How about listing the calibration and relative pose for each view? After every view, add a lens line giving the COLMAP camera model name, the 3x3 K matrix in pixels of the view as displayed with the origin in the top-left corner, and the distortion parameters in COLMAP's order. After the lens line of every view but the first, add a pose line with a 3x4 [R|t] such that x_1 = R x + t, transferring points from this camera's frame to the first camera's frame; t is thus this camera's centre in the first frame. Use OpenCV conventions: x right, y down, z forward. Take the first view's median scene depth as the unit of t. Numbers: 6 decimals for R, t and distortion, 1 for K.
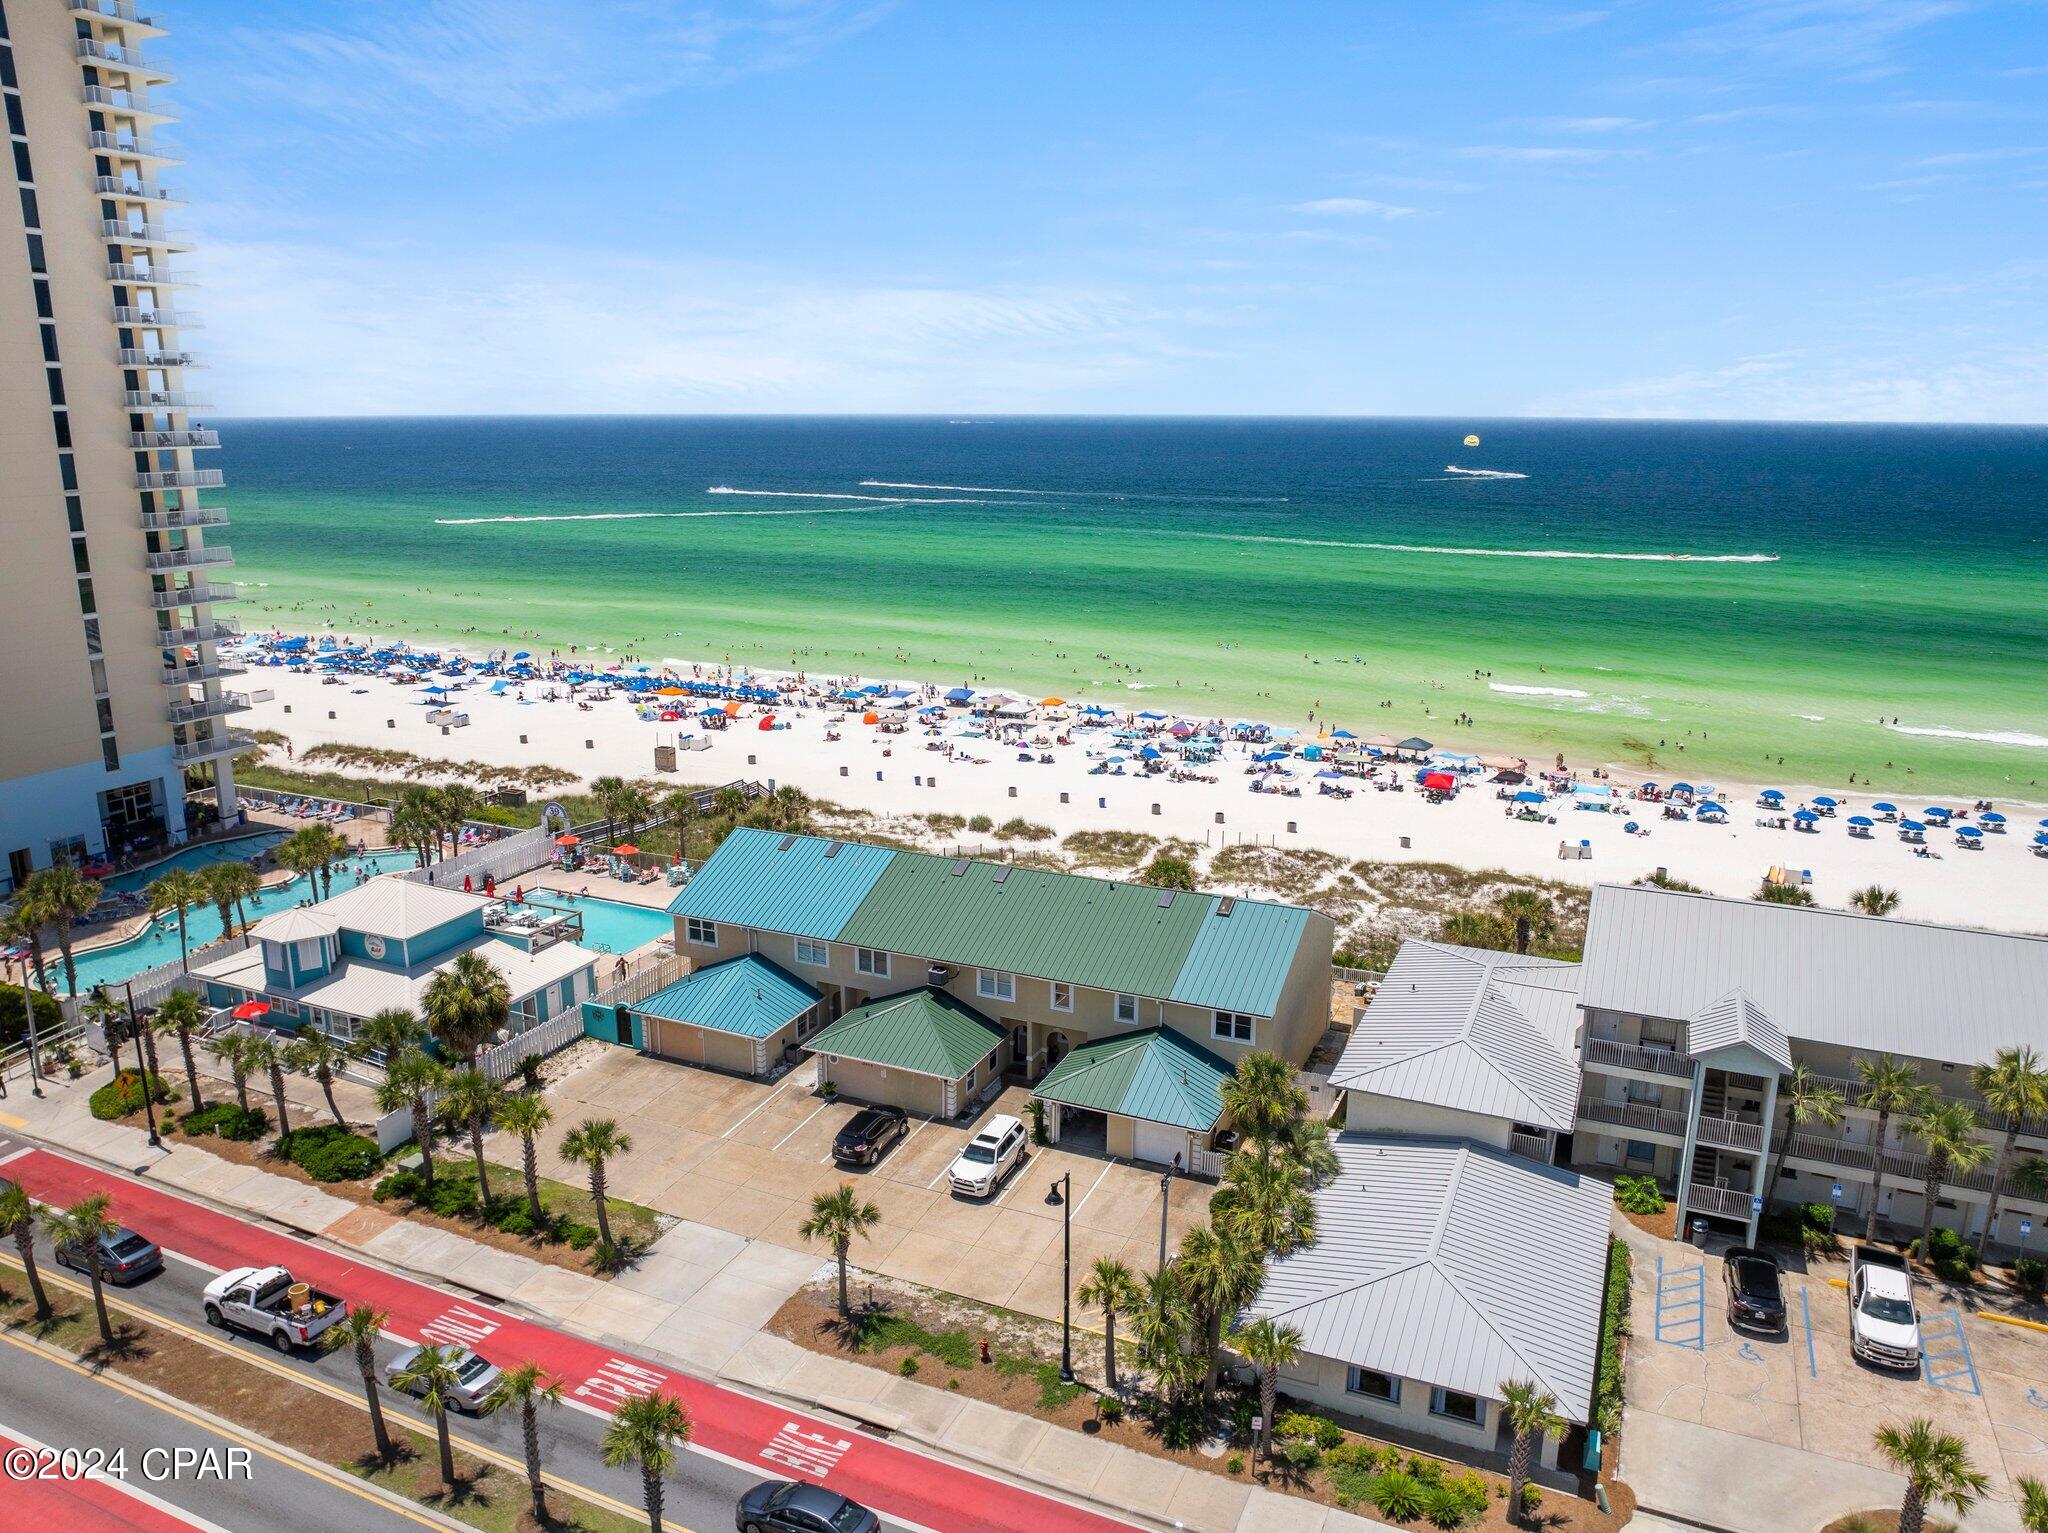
lens RADIAL K [[1441.8, 0, 1021.8], [0, 1441.8, 763.9], [0, 0, 1]] dist [-0.036503, -0.008063]
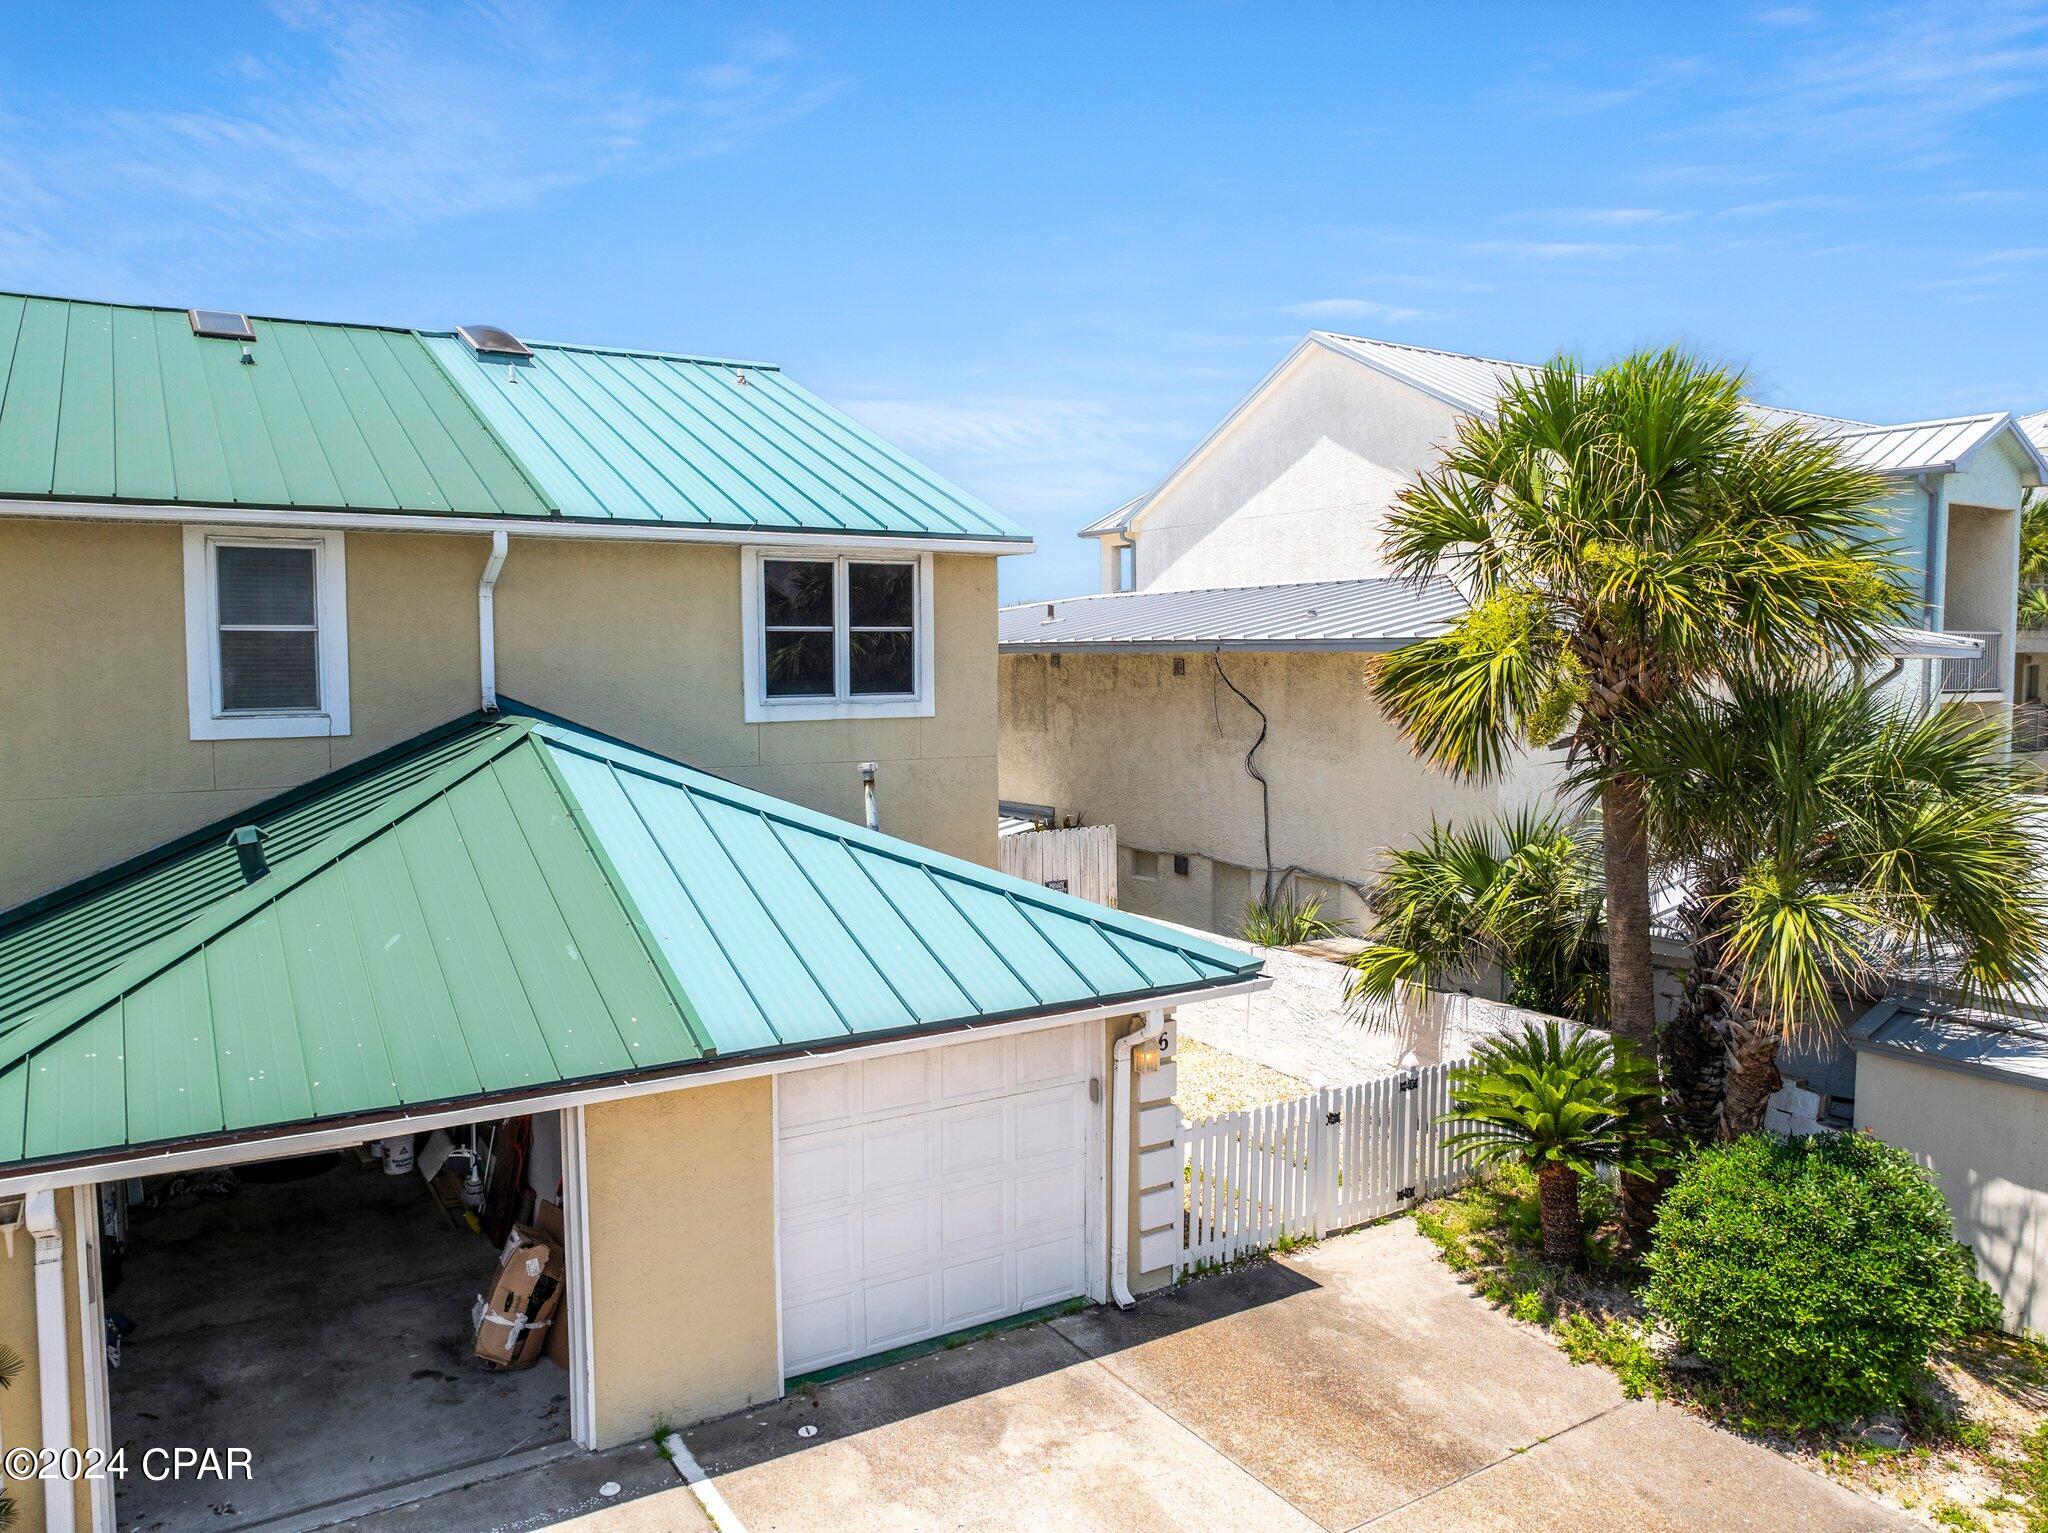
lens RADIAL K [[1442.6, 0, 1018.8], [0, 1442.6, 757.9], [0, 0, 1]] dist [-0.032552, -0.000630]
pose [[0.562939, -0.077836, 0.822825, -0.014187], [0.213545, 0.975449, -0.053824, 0.139555], [-0.798435, 0.206010, 0.565740, 0.548846]]
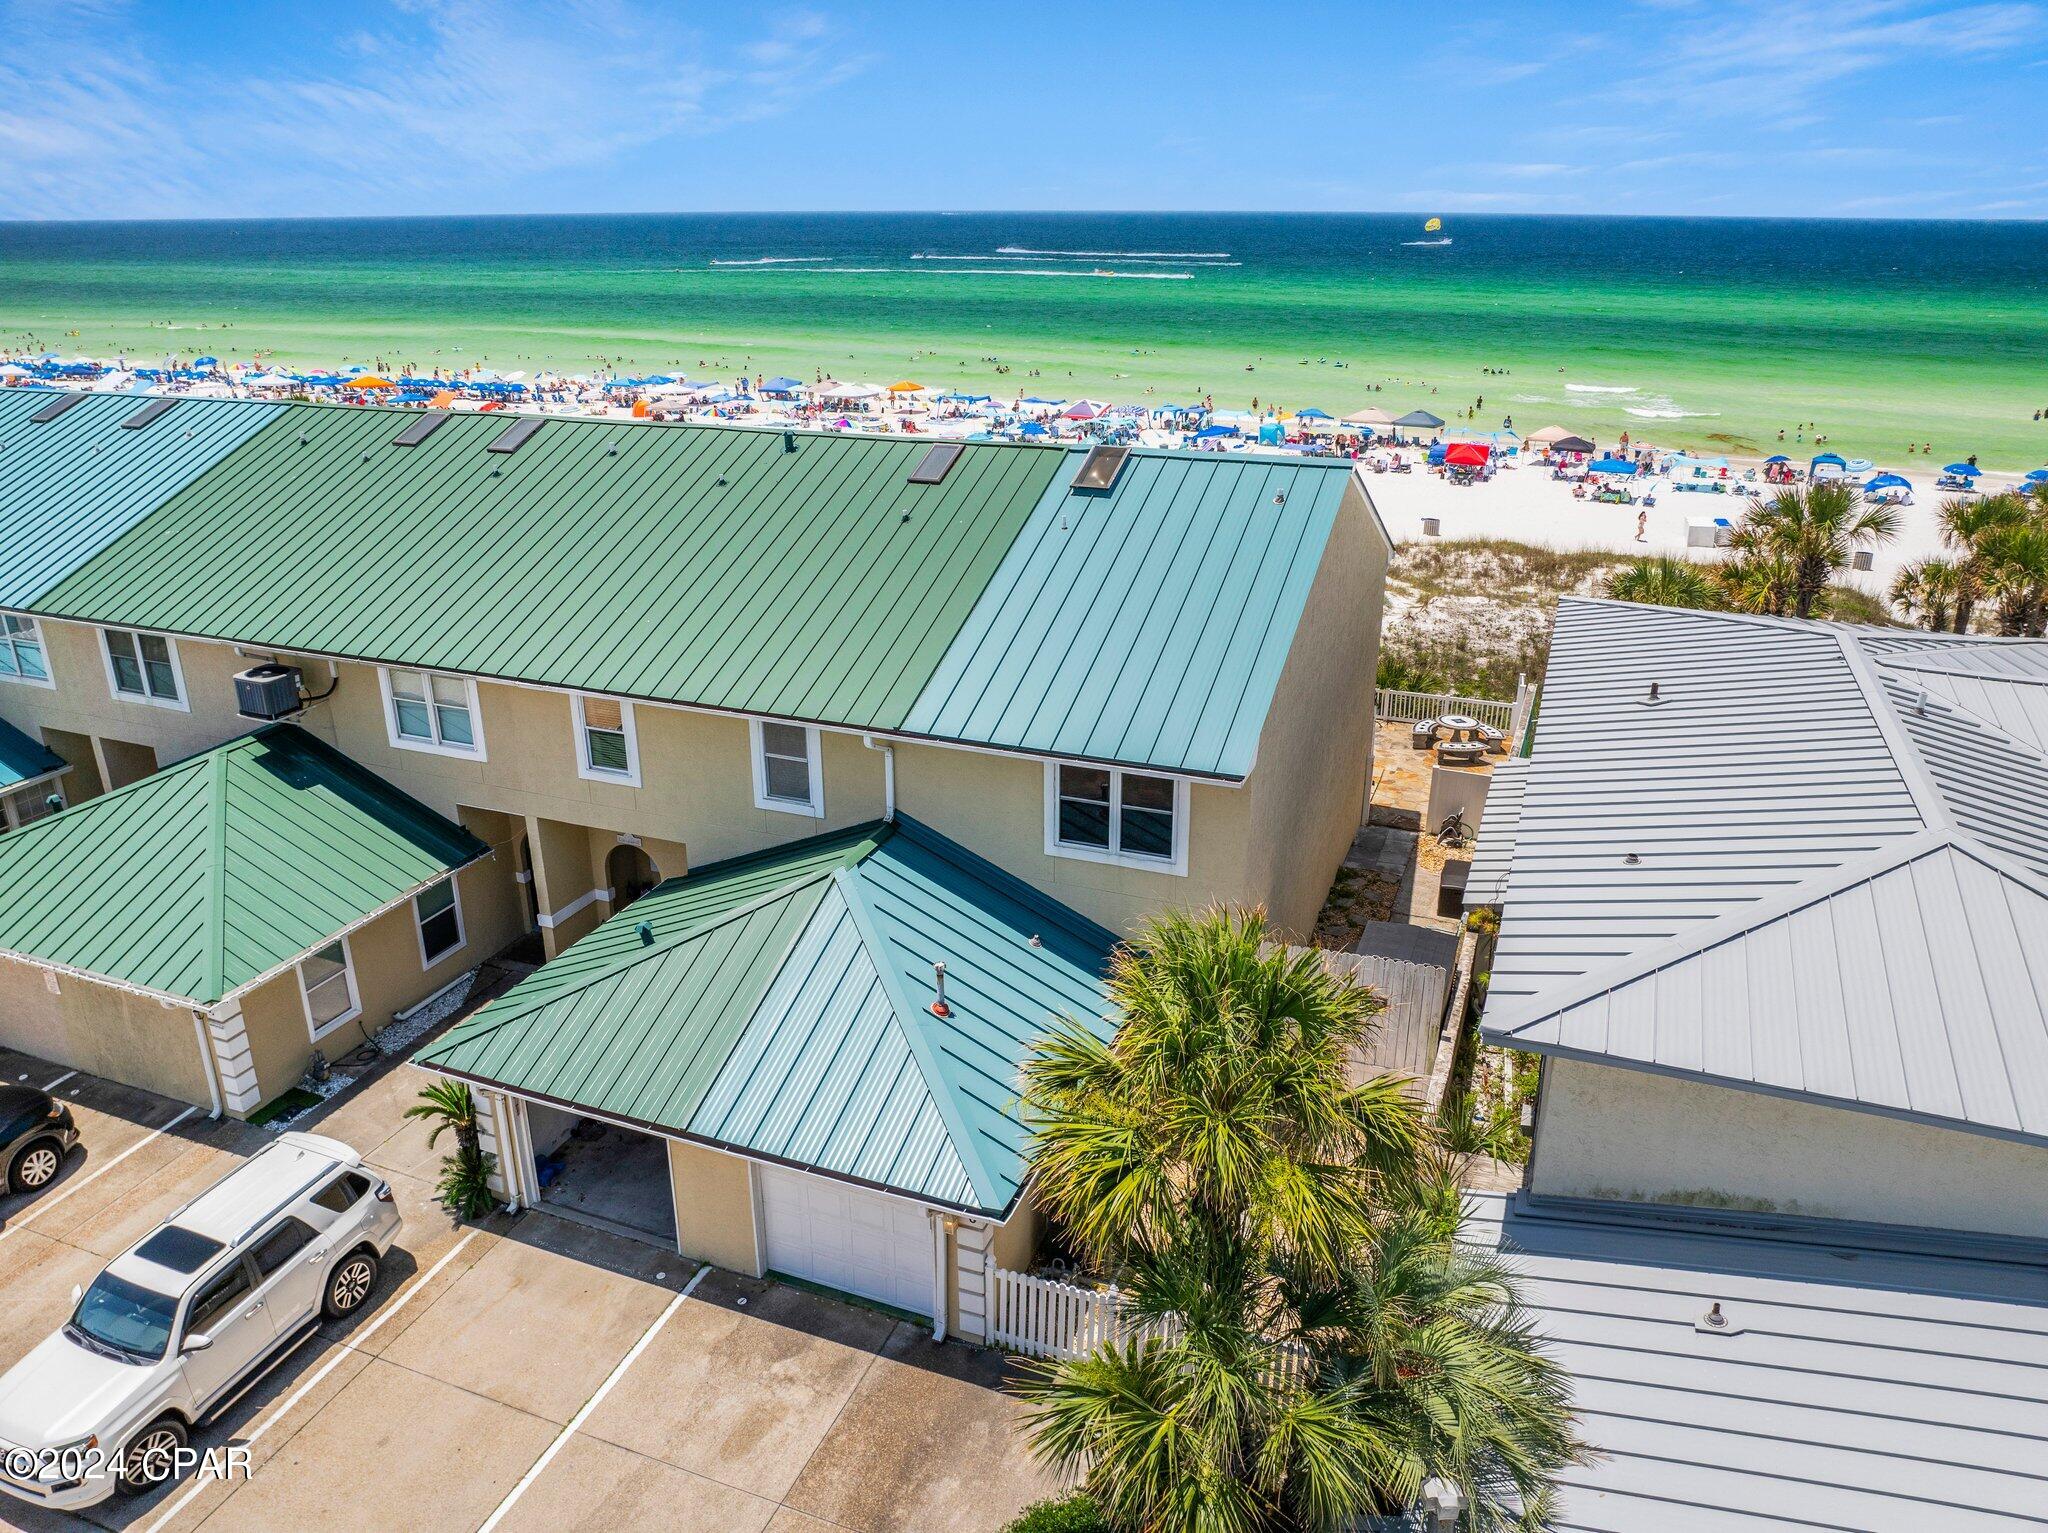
lens RADIAL K [[1442.6, 0, 1018.8], [0, 1442.6, 757.9], [0, 0, 1]] dist [-0.032552, -0.000630]
pose [[0.998910, -0.020286, 0.042032, 0.073260], [0.014908, 0.992105, 0.124522, 0.085097], [-0.044227, -0.123760, 0.991326, 0.450054]]
